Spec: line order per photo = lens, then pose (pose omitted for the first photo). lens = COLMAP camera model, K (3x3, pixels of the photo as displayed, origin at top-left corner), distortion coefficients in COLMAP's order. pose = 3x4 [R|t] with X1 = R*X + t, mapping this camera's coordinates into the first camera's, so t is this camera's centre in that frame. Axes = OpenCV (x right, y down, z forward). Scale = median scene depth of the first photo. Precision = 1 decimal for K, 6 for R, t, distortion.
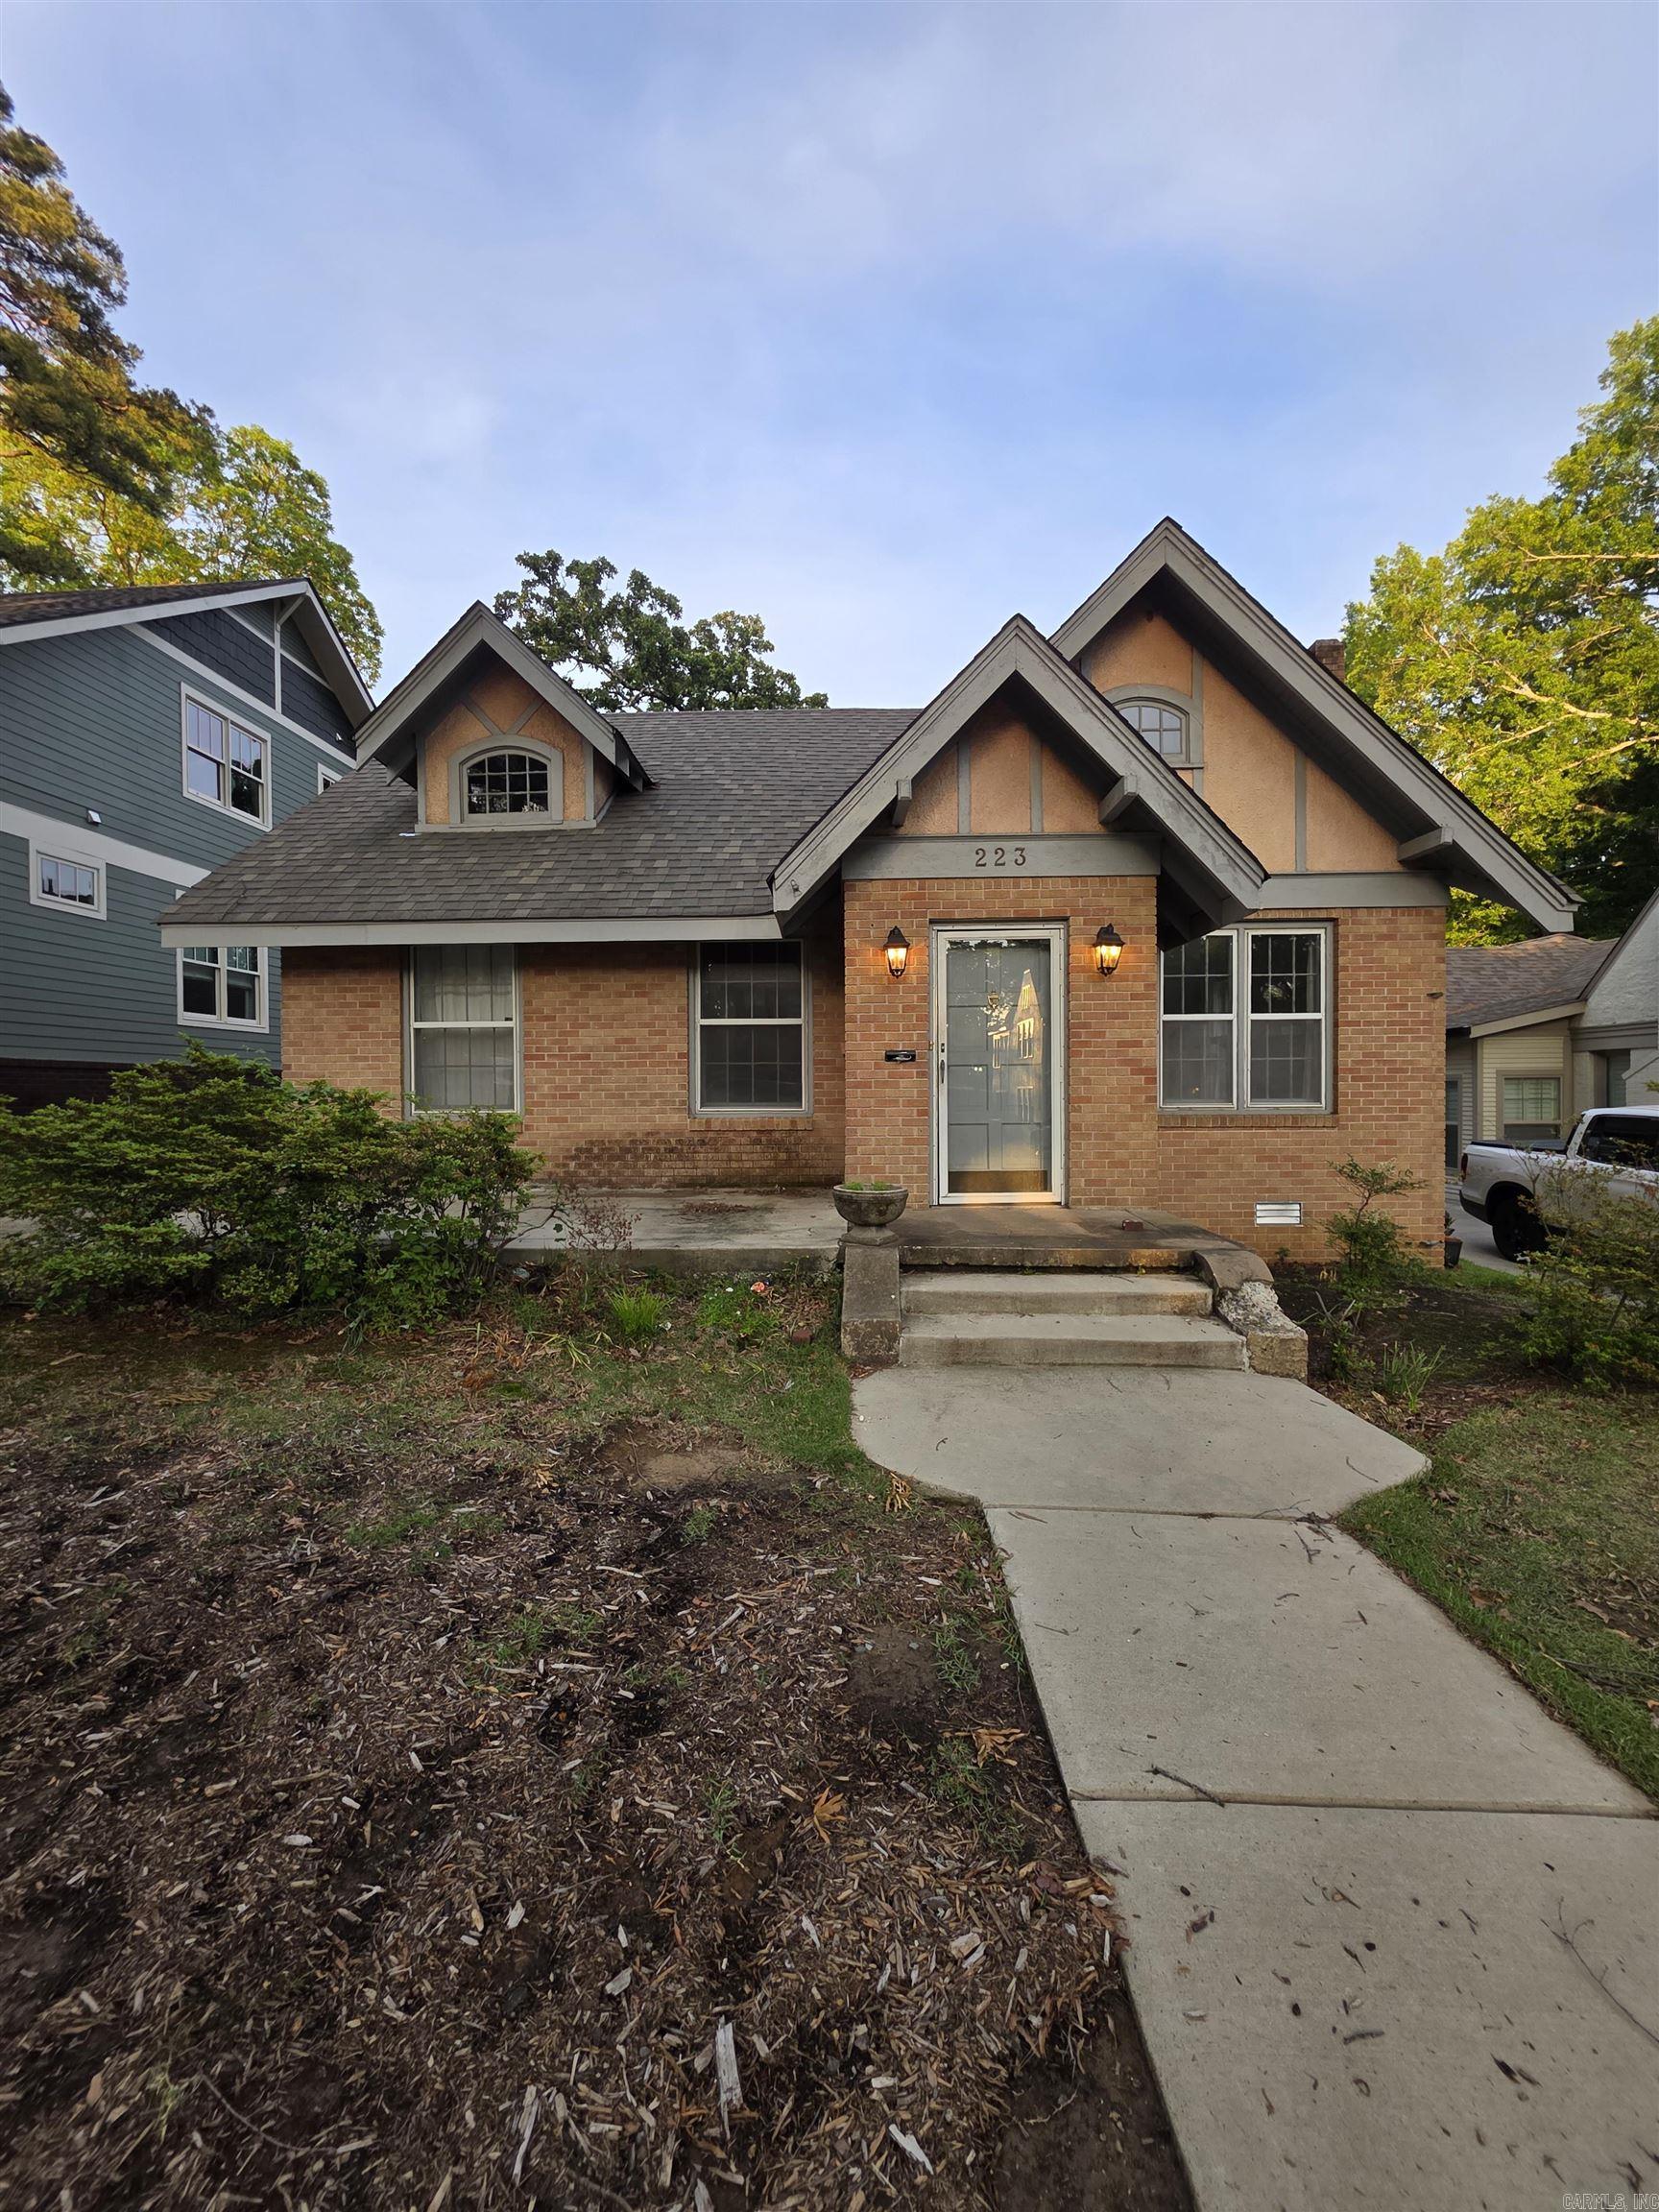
lens RADIAL K [[888.5, 0, 820.9], [0, 888.5, 1105.8], [0, 0, 1]] dist [-0.000428, 0.001059]
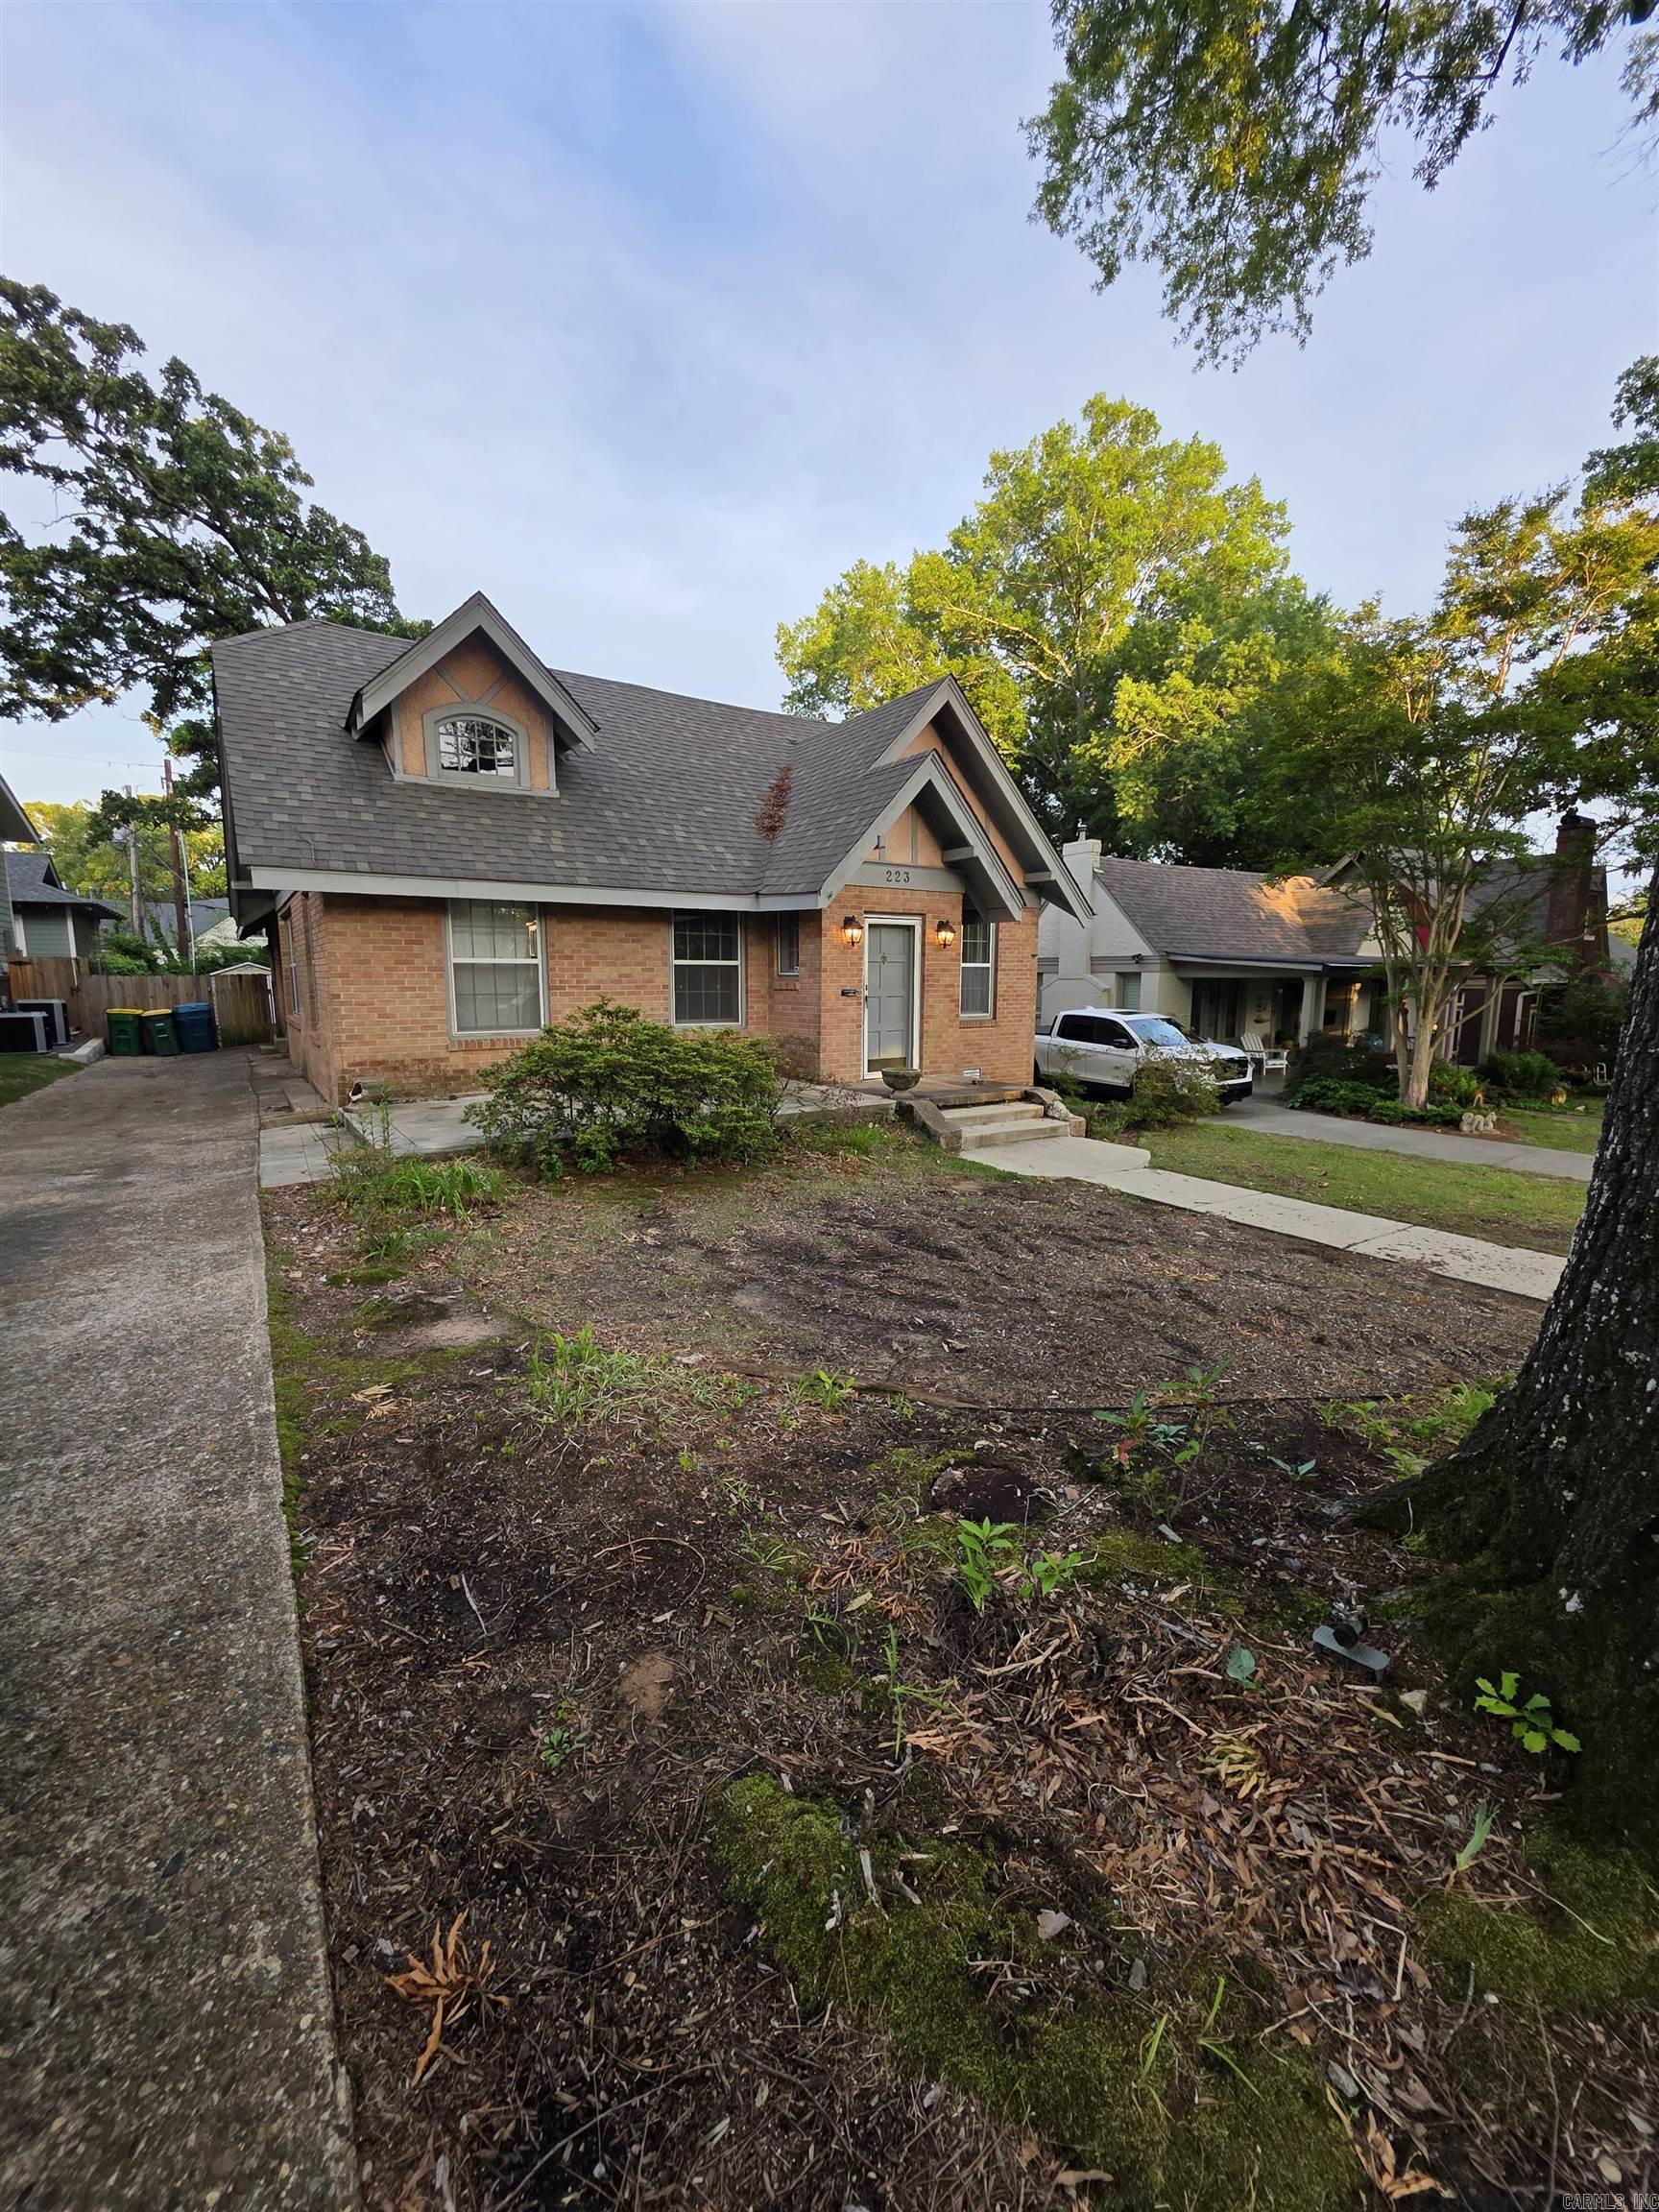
lens RADIAL K [[888.5, 0, 830.7], [0, 888.5, 1104.8], [0, 0, 1]] dist [-0.000428, 0.001059]
pose [[0.805003, -0.078612, 0.588039, -0.776726], [0.002964, 0.991703, 0.128519, -0.051084], [-0.593263, -0.101715, 0.798557, -0.282406]]
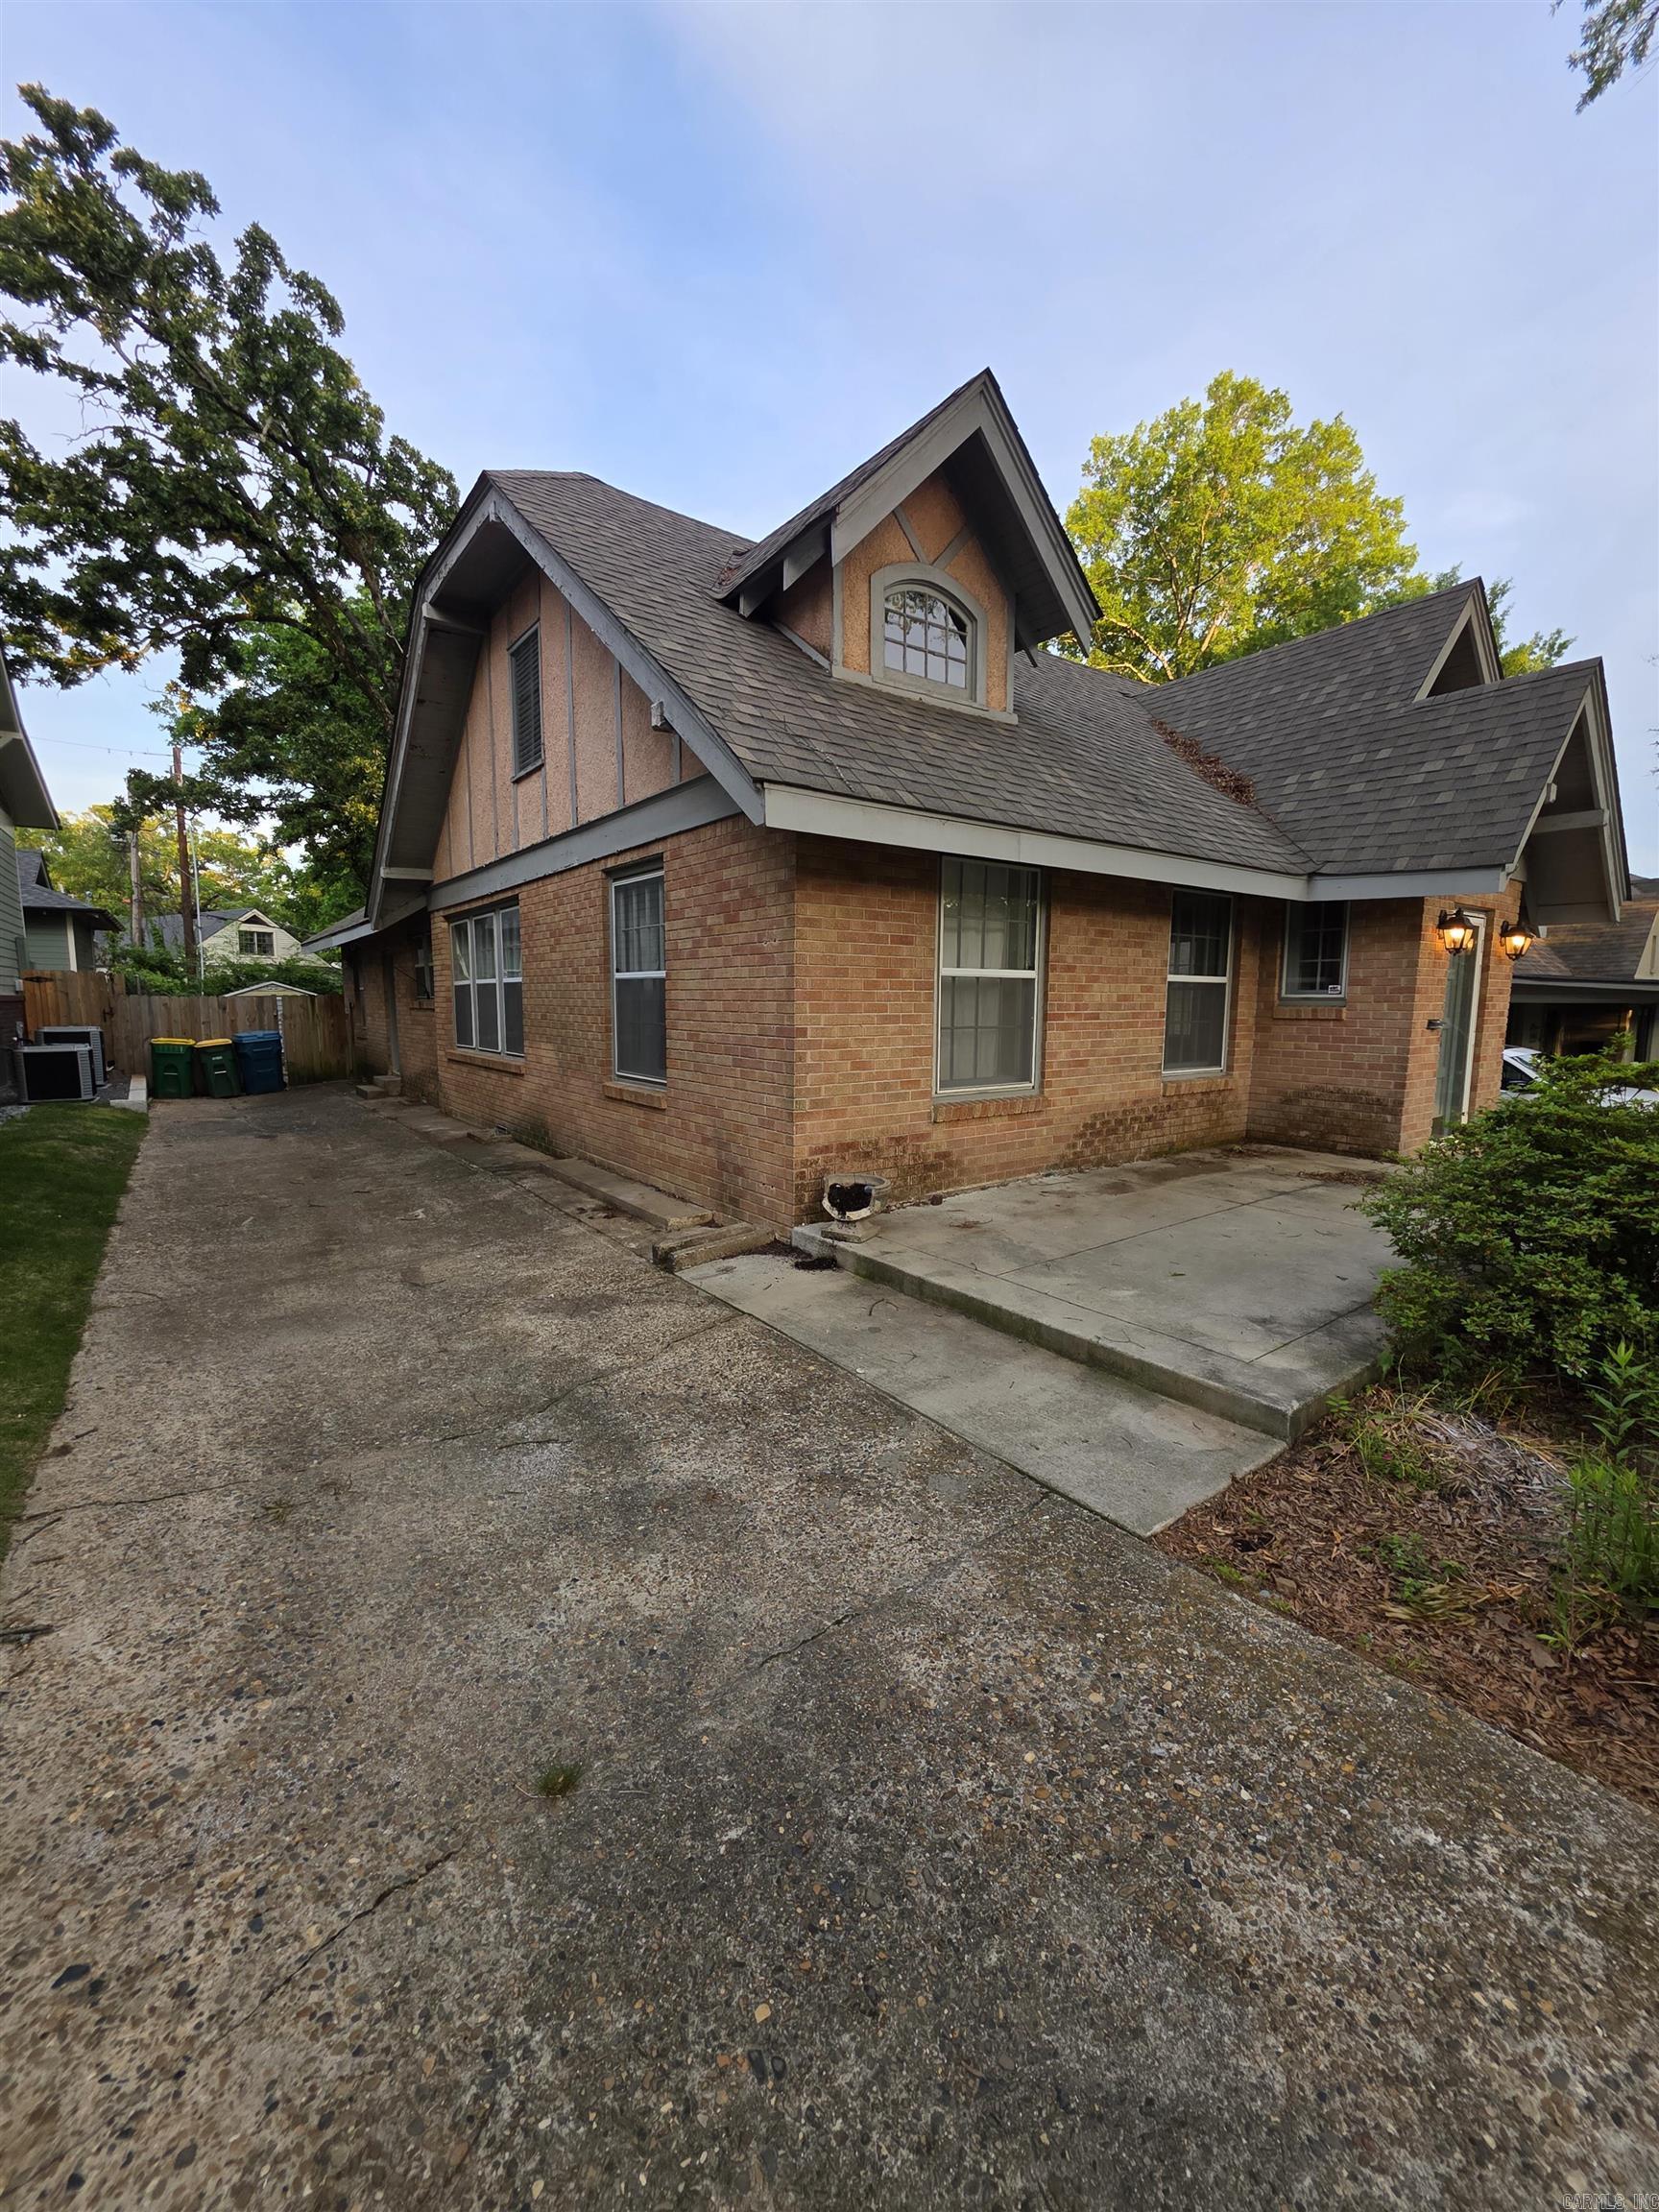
lens RADIAL K [[888.5, 0, 832.5], [0, 888.5, 1104.9], [0, 0, 1]] dist [-0.000428, 0.001059]
pose [[0.776928, -0.064820, 0.626244, -0.994431], [0.000284, 0.994722, 0.102608, -0.058100], [-0.629590, -0.079541, 0.772845, 0.496002]]
